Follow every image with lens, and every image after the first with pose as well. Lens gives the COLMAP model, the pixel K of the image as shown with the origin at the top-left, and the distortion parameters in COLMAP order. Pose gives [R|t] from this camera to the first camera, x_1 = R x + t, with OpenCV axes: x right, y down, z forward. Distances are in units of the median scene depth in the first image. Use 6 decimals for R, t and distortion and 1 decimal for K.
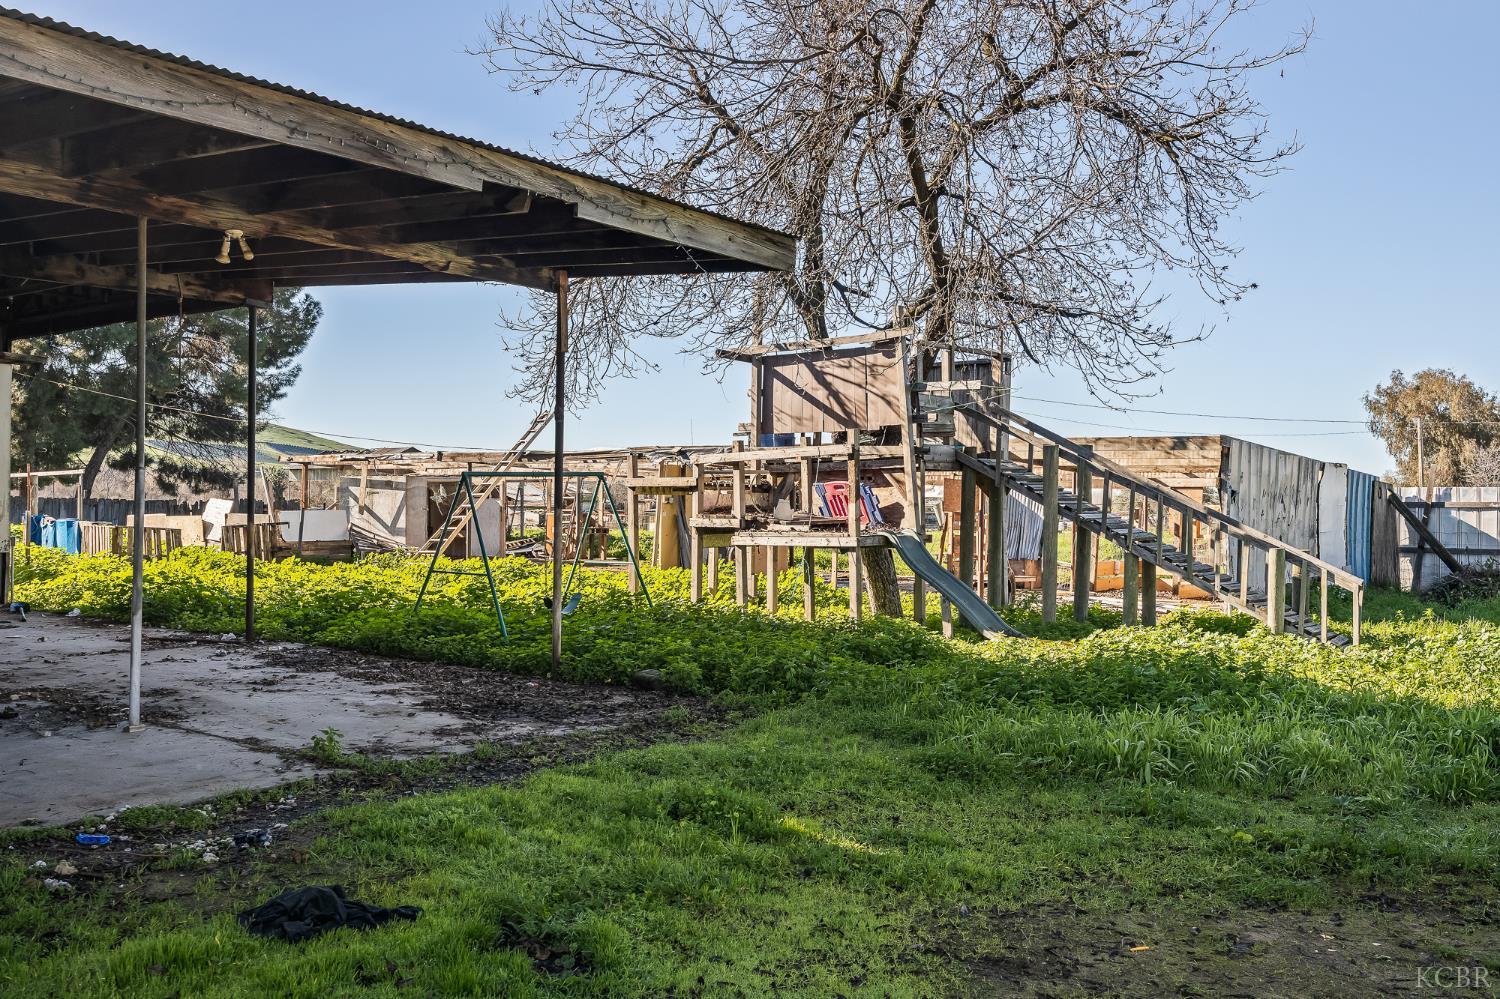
lens RADIAL K [[1497.6, 0, 750.3], [0, 1497.6, 501.7], [0, 0, 1]] dist [-0.013215, 0.000000]
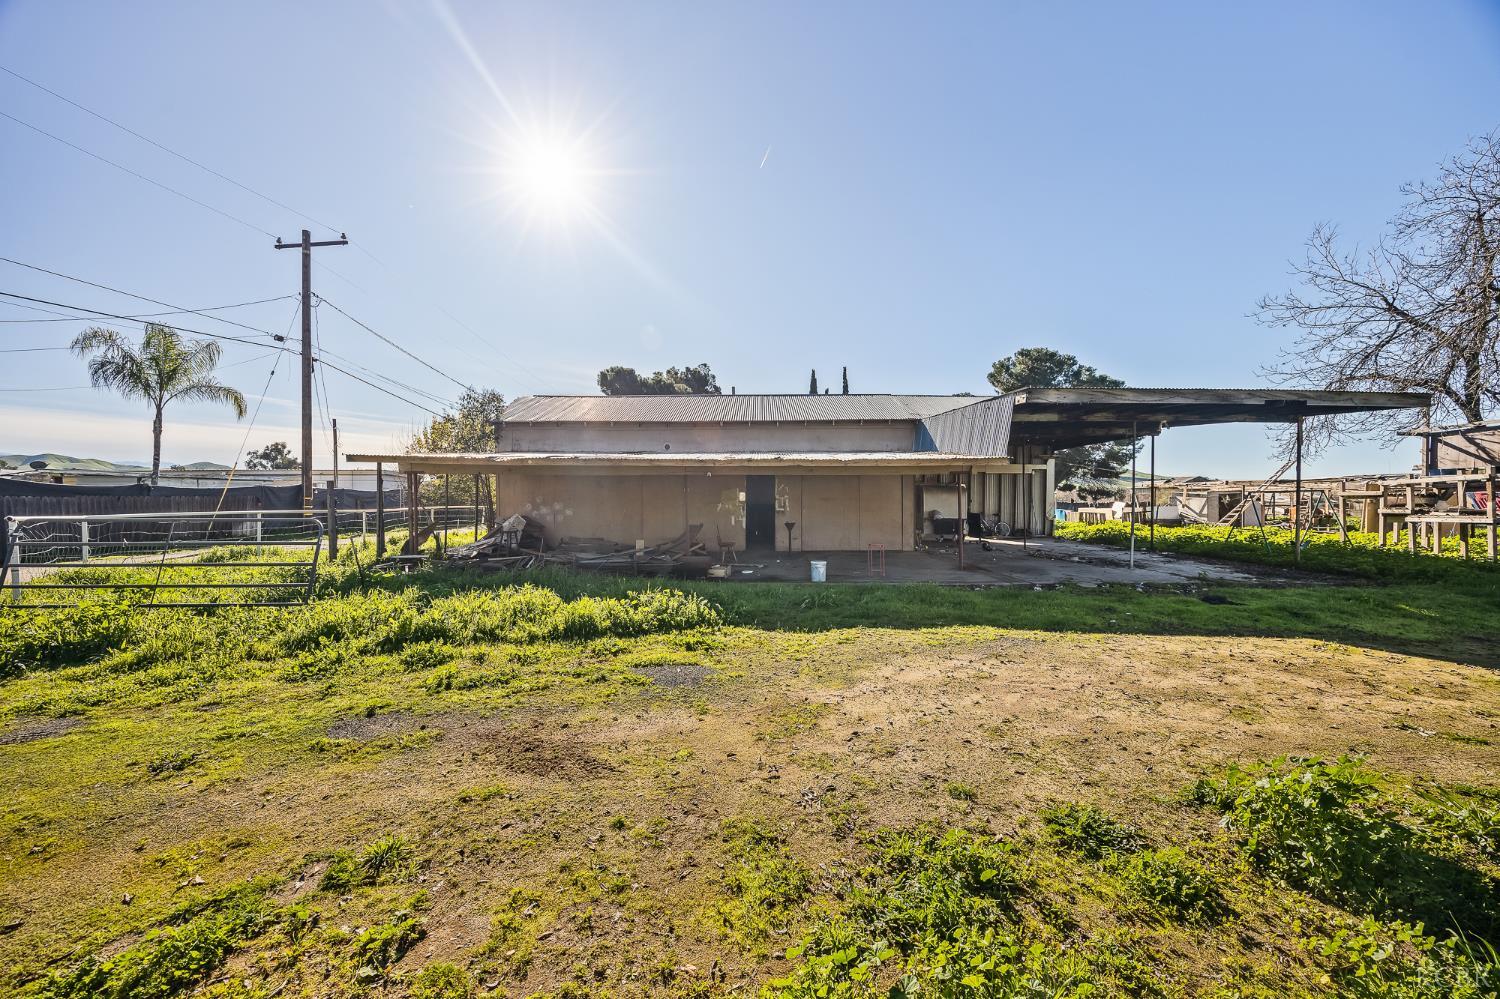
lens RADIAL K [[587.4, 0, 747.4], [0, 587.4, 506.3], [0, 0, 1]] dist [0.005943, -0.001065]
pose [[0.638438, 0.000475, -0.769673, 0.033823], [0.003075, 0.999990, 0.003167, 0.000669], [0.769667, -0.004388, 0.638430, -0.265104]]
